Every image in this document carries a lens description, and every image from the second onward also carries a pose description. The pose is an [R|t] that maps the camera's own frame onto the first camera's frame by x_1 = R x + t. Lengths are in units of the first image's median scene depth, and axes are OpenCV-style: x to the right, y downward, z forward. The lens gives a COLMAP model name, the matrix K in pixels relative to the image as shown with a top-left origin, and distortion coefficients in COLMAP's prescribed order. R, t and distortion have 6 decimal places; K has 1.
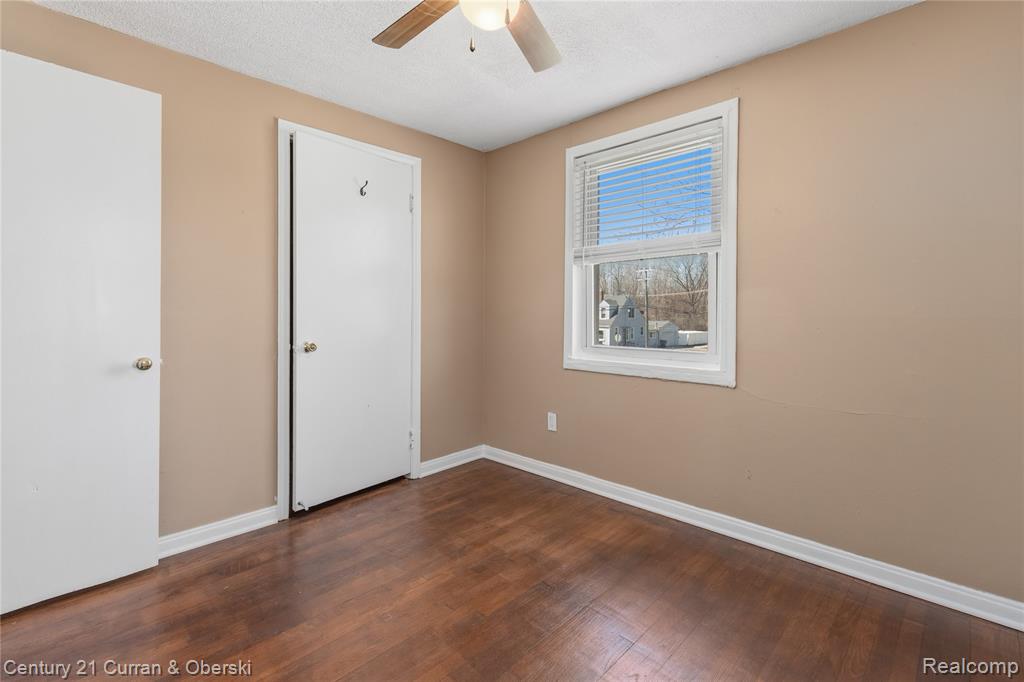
lens RADIAL K [[471.3, 0, 521.8], [0, 471.3, 317.6], [0, 0, 1]] dist [0.001798, 0.000187]
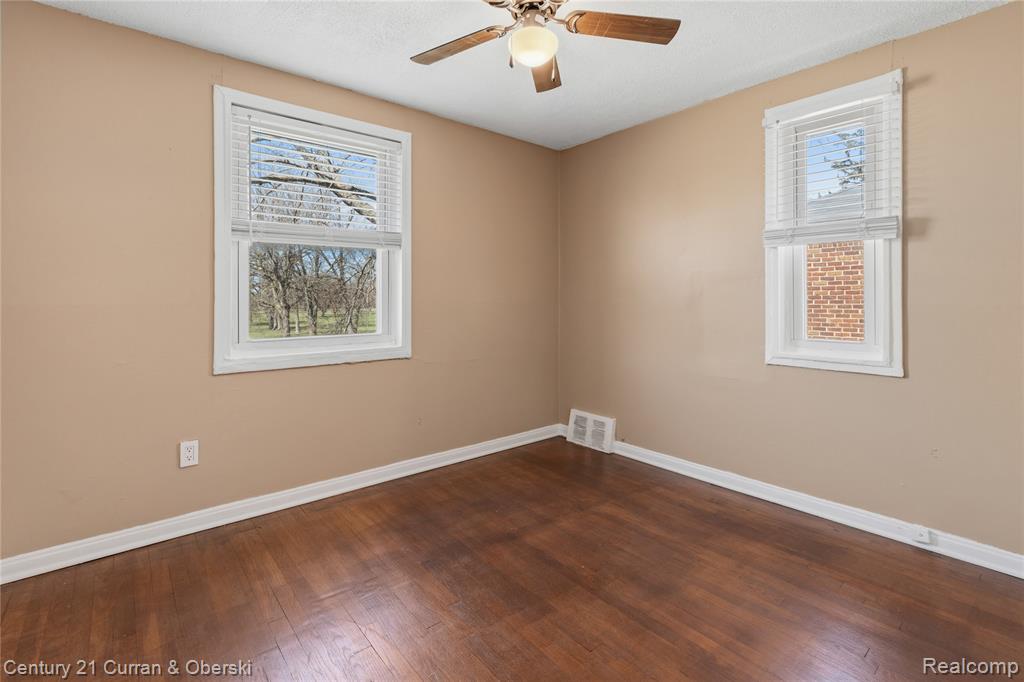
lens RADIAL K [[484.0, 0, 516.0], [0, 484.0, 299.9], [0, 0, 1]] dist [0.001304, 0.000213]
pose [[0.096097, -0.005933, 0.995354, -0.746106], [0.011274, 0.999925, 0.004872, -0.011342], [-0.995308, 0.010753, 0.096157, 0.524387]]
